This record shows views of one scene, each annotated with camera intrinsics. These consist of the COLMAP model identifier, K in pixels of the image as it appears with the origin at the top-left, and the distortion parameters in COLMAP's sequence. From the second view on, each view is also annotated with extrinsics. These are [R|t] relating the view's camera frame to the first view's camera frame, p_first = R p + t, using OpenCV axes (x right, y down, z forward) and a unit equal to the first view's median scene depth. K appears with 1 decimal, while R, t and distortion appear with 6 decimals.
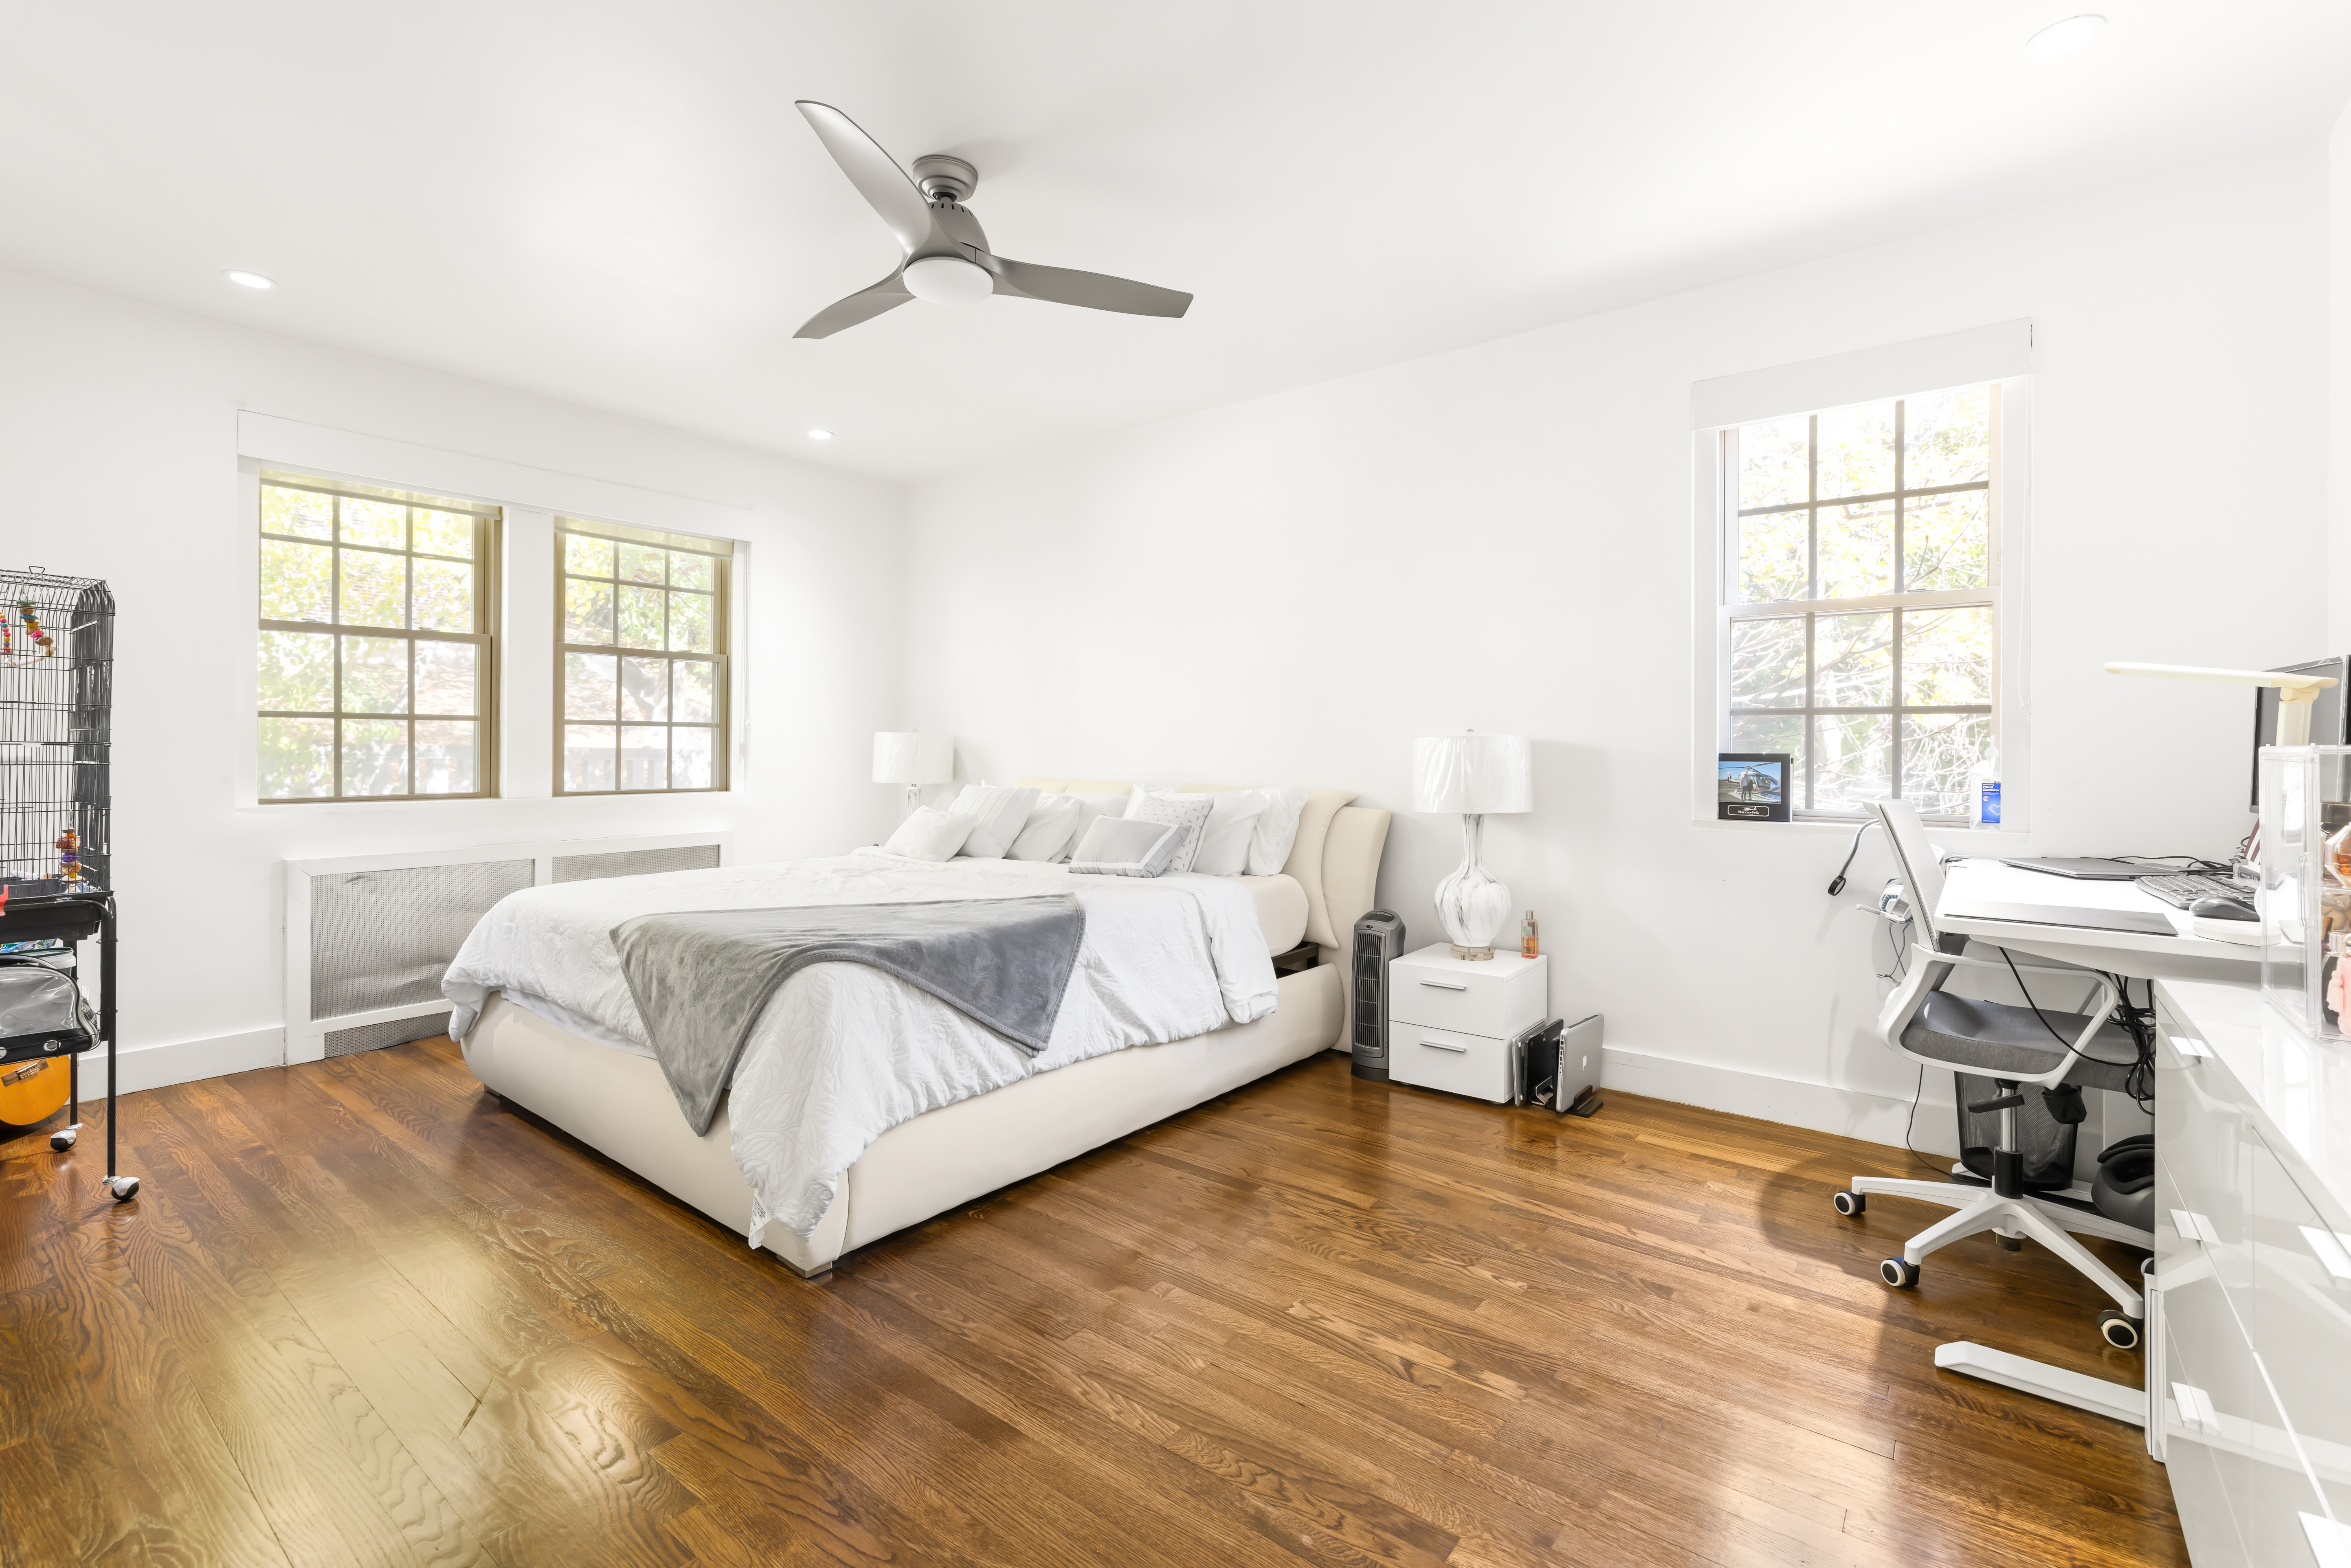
lens RADIAL K [[987.4, 0, 1187.4], [0, 987.4, 759.2], [0, 0, 1]] dist [-0.000790, 0.000181]
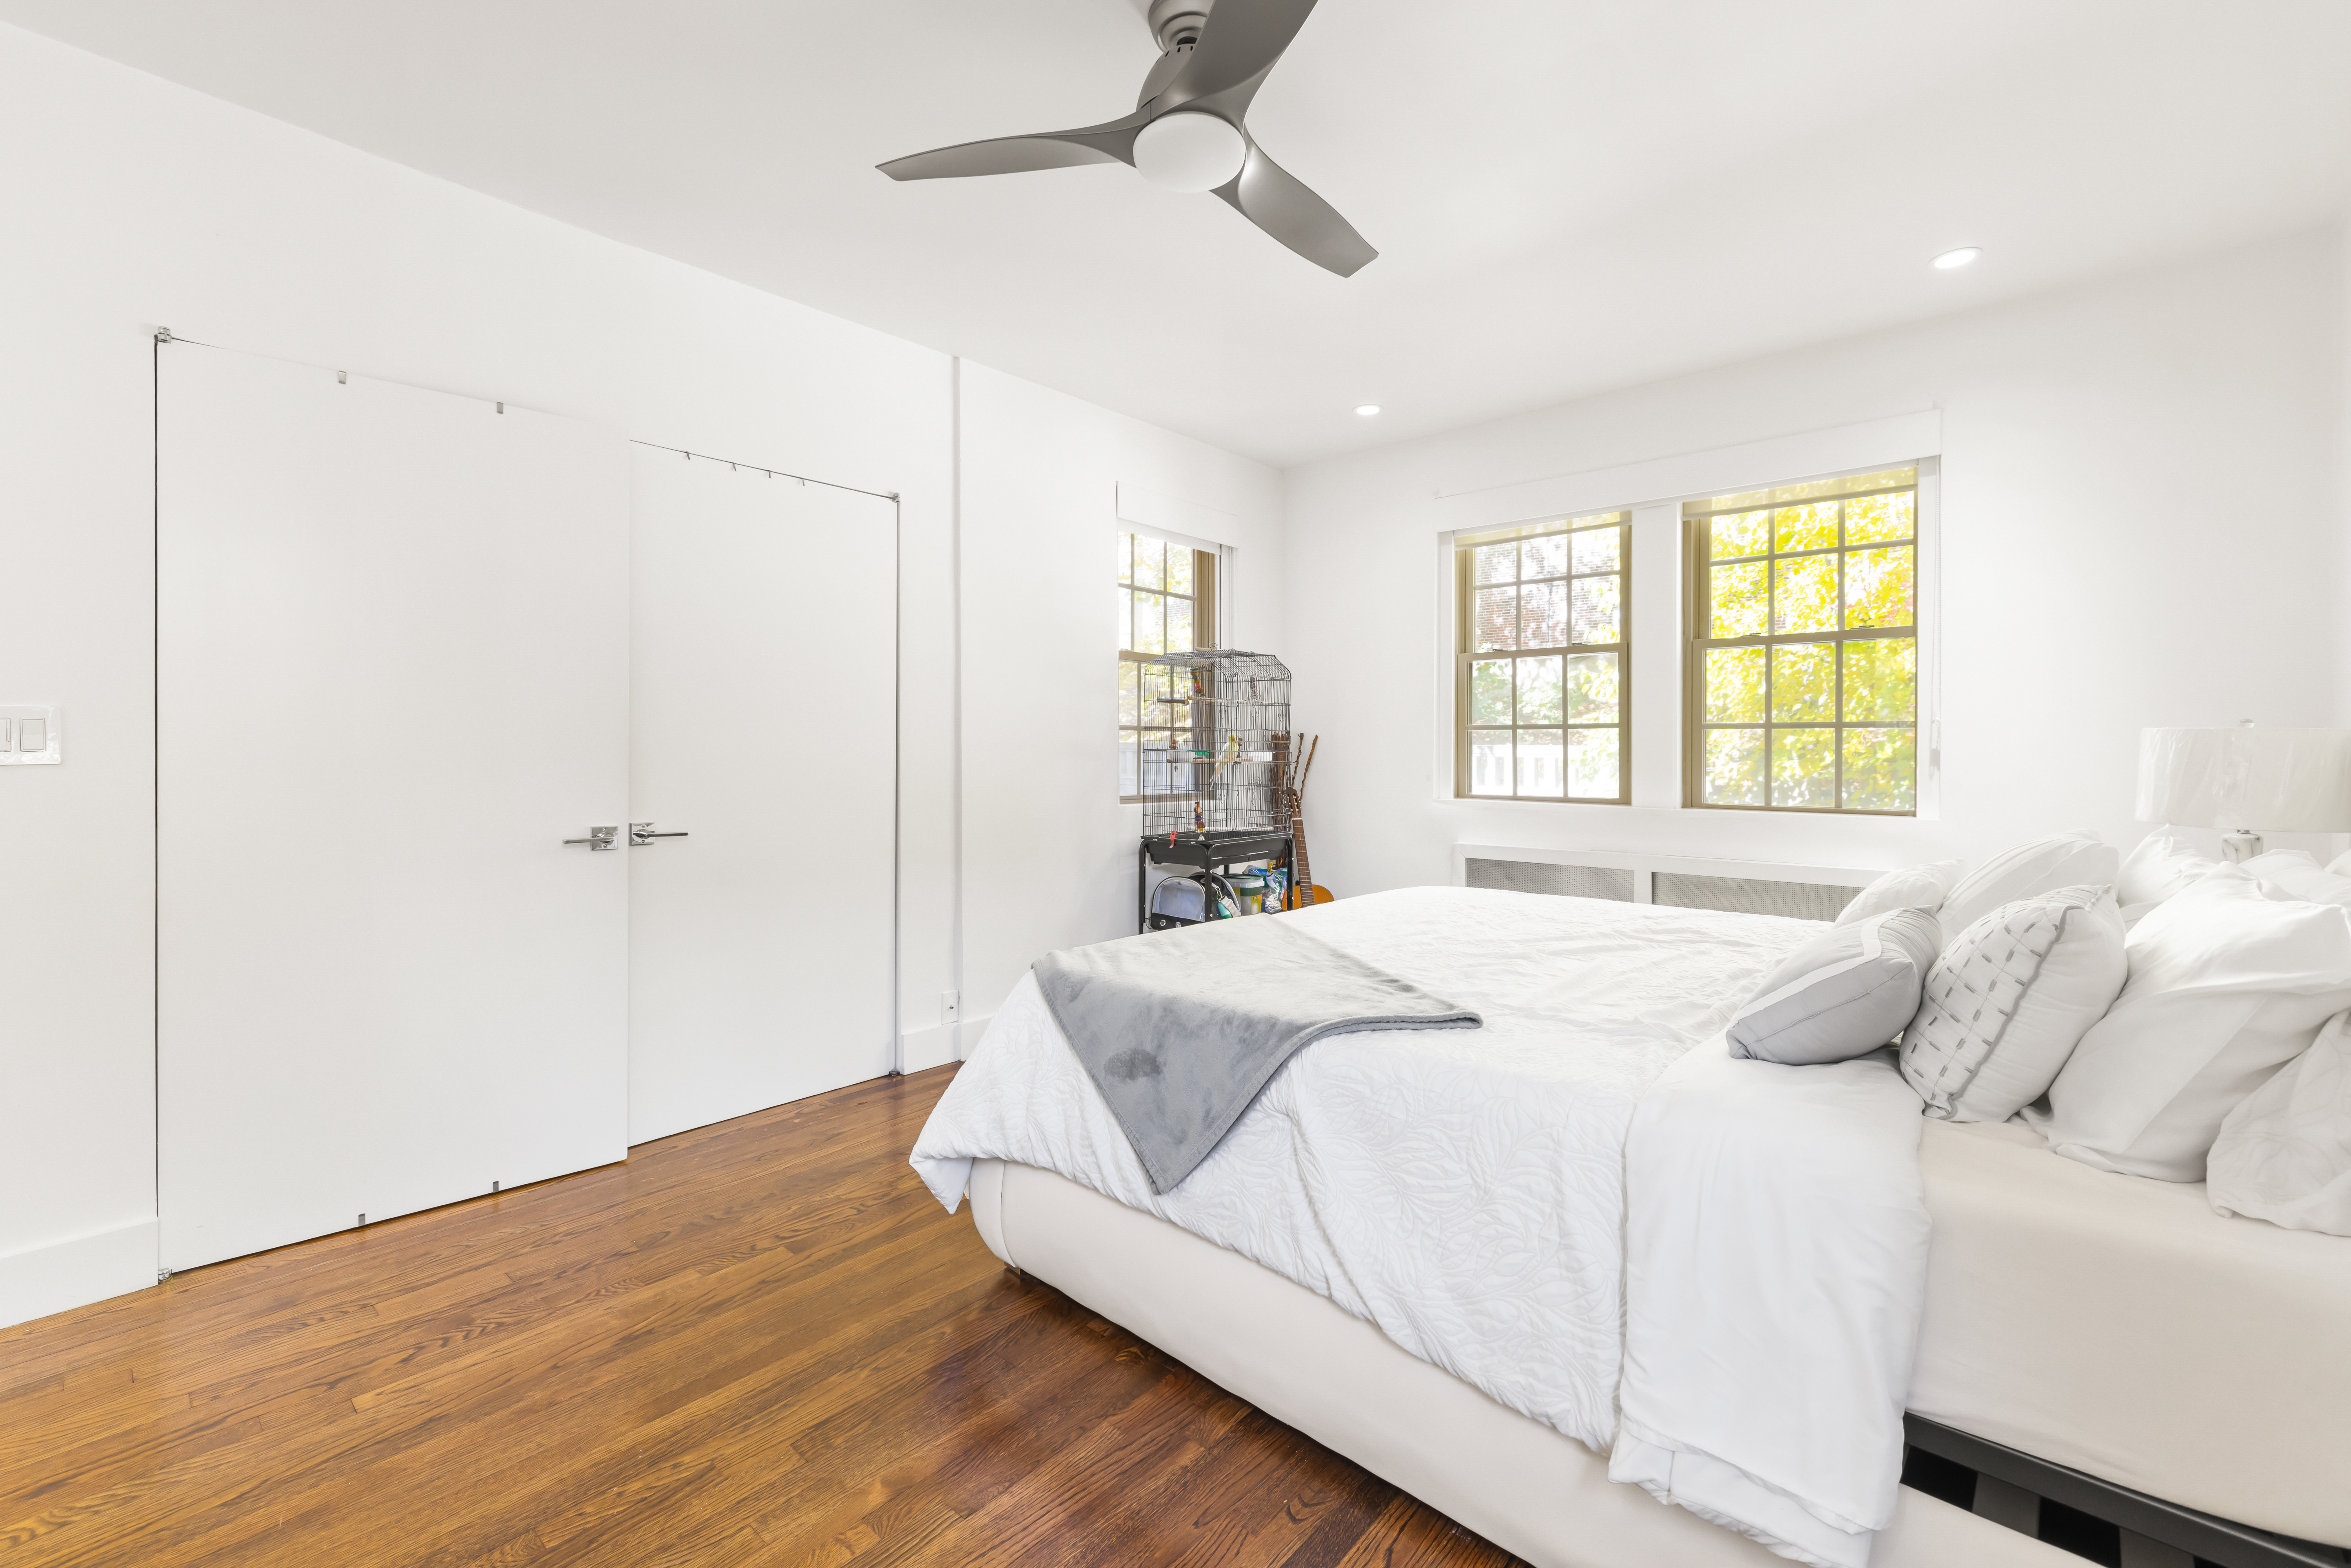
lens RADIAL K [[987.4, 0, 1187.4], [0, 987.4, 759.2], [0, 0, 1]] dist [-0.000790, 0.000181]
pose [[-0.039251, 0.003940, -0.999222, 0.314432], [-0.014967, 0.999878, 0.004530, -0.005004], [0.999117, 0.015133, -0.039187, 0.606211]]
